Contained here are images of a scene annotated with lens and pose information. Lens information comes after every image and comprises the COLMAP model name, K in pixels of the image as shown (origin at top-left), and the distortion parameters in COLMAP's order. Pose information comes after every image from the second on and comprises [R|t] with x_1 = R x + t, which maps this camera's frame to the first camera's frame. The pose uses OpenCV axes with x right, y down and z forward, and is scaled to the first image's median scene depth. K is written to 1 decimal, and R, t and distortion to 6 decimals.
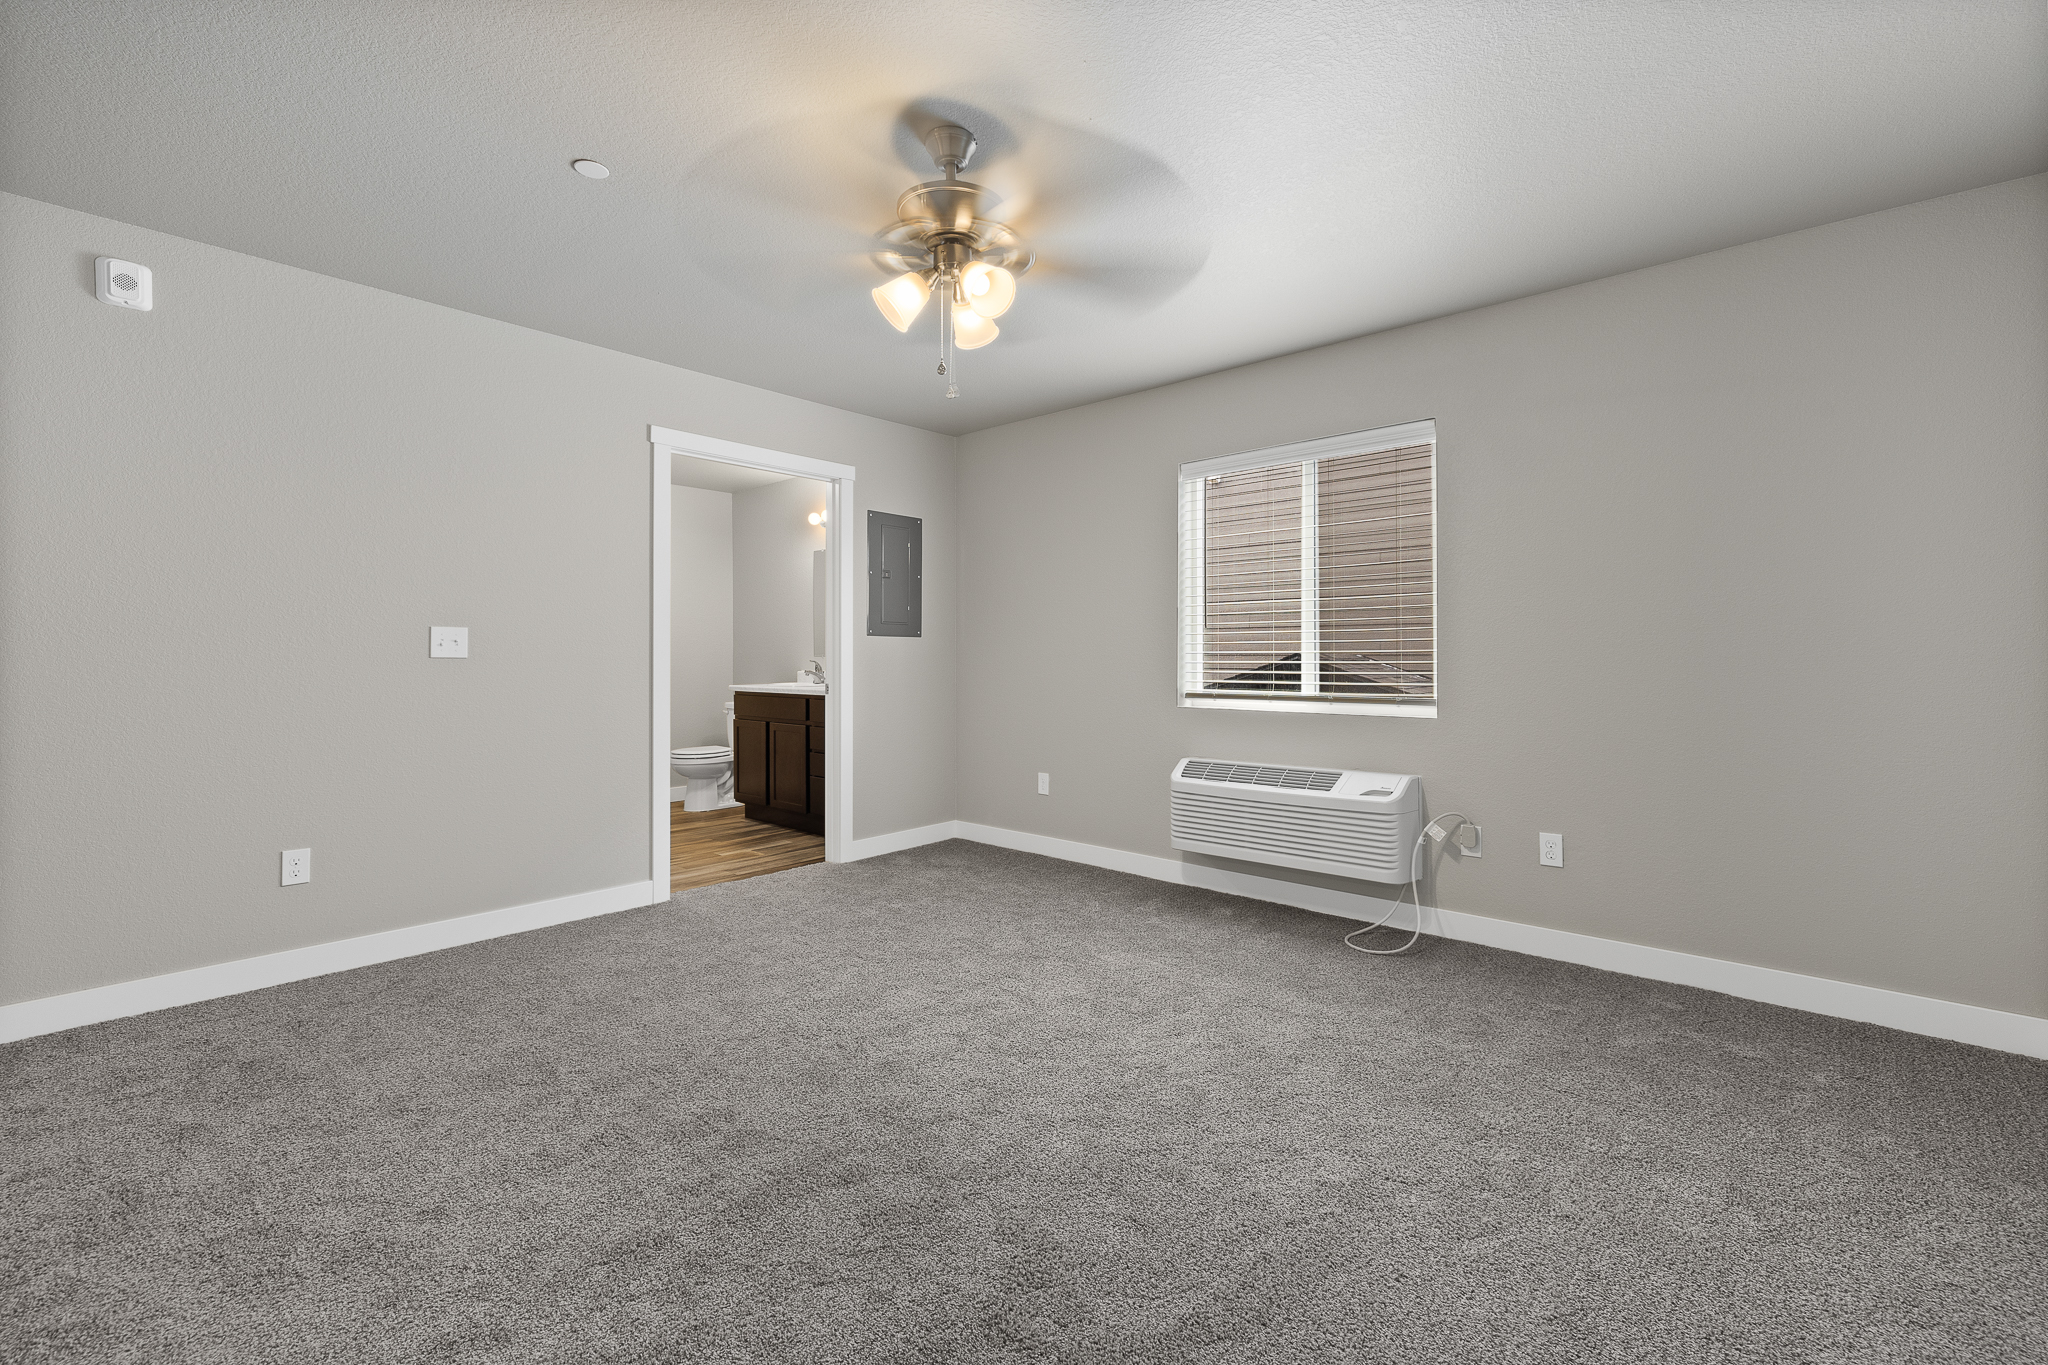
lens RADIAL K [[853.5, 0, 1060.4], [0, 853.5, 655.3], [0, 0, 1]] dist [-0.005927, 0.001254]
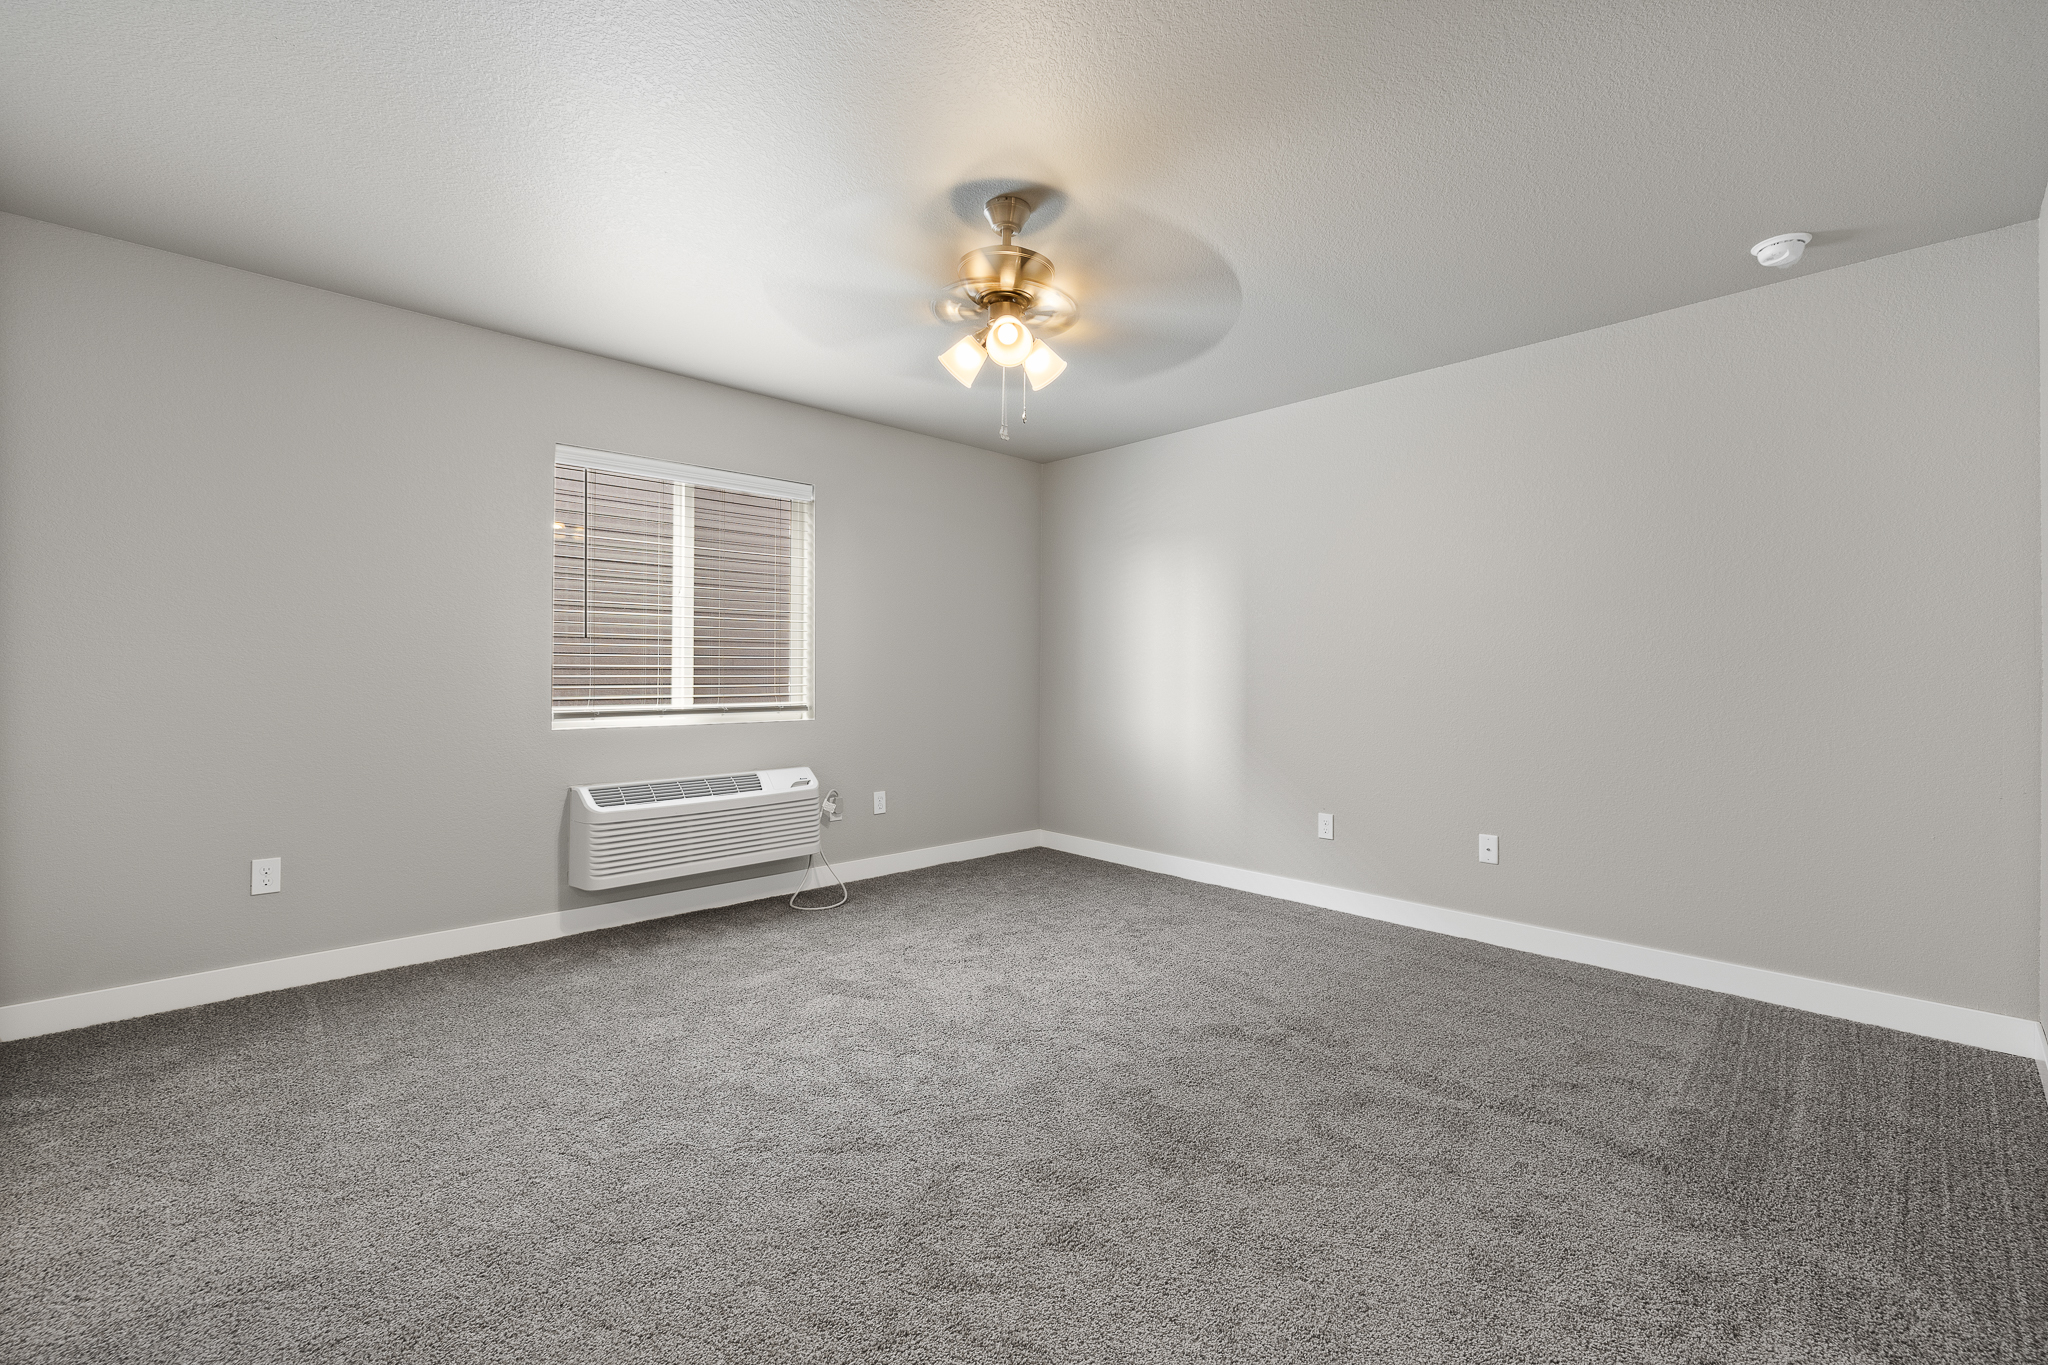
lens RADIAL K [[853.5, 0, 1026.4], [0, 853.5, 677.3], [0, 0, 1]] dist [-0.005927, 0.001254]
pose [[0.093521, -0.008201, 0.995583, -0.811673], [-0.012560, 0.999877, 0.009416, -0.006143], [-0.995538, -0.013385, 0.093407, 0.565736]]
